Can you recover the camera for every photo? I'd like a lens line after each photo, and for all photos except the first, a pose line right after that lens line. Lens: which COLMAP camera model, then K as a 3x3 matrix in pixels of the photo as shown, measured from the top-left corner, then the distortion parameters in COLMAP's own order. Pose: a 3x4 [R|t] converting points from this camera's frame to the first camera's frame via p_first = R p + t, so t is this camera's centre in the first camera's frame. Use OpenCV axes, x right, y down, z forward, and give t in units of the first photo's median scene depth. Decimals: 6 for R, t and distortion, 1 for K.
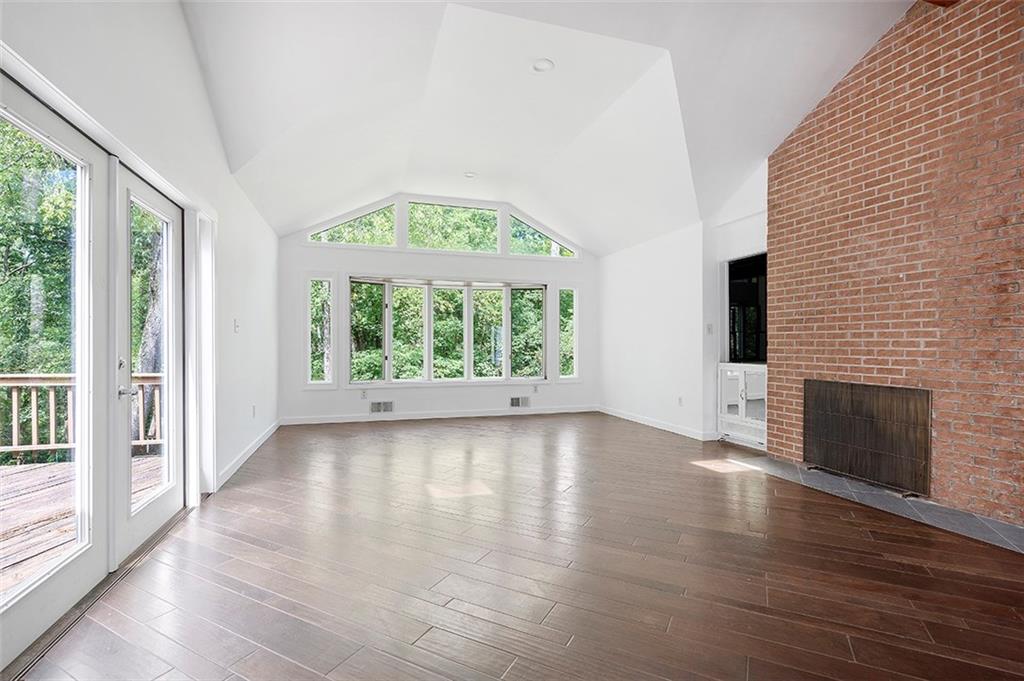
lens RADIAL K [[468.1, 0, 517.0], [0, 468.1, 345.9], [0, 0, 1]] dist [0.003523, 0.000697]
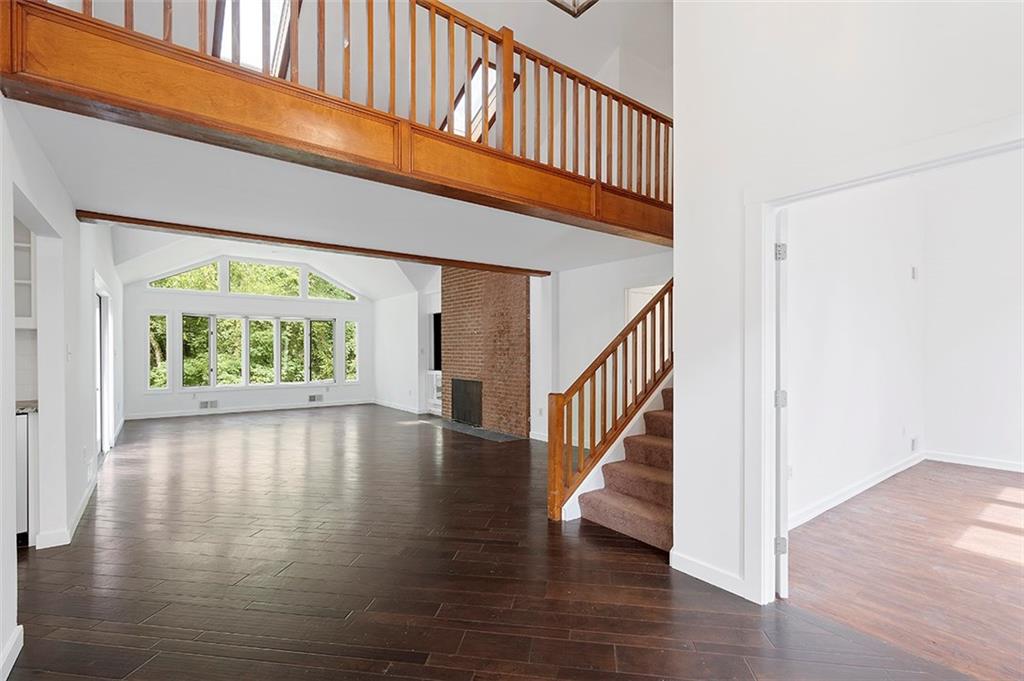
lens RADIAL K [[468.1, 0, 510.1], [0, 468.1, 348.0], [0, 0, 1]] dist [0.003523, 0.000697]
pose [[0.948129, -0.002477, 0.317877, 0.117237], [0.004176, 0.999980, -0.004664, -0.028957], [-0.317859, 0.005749, 0.948121, -0.589749]]
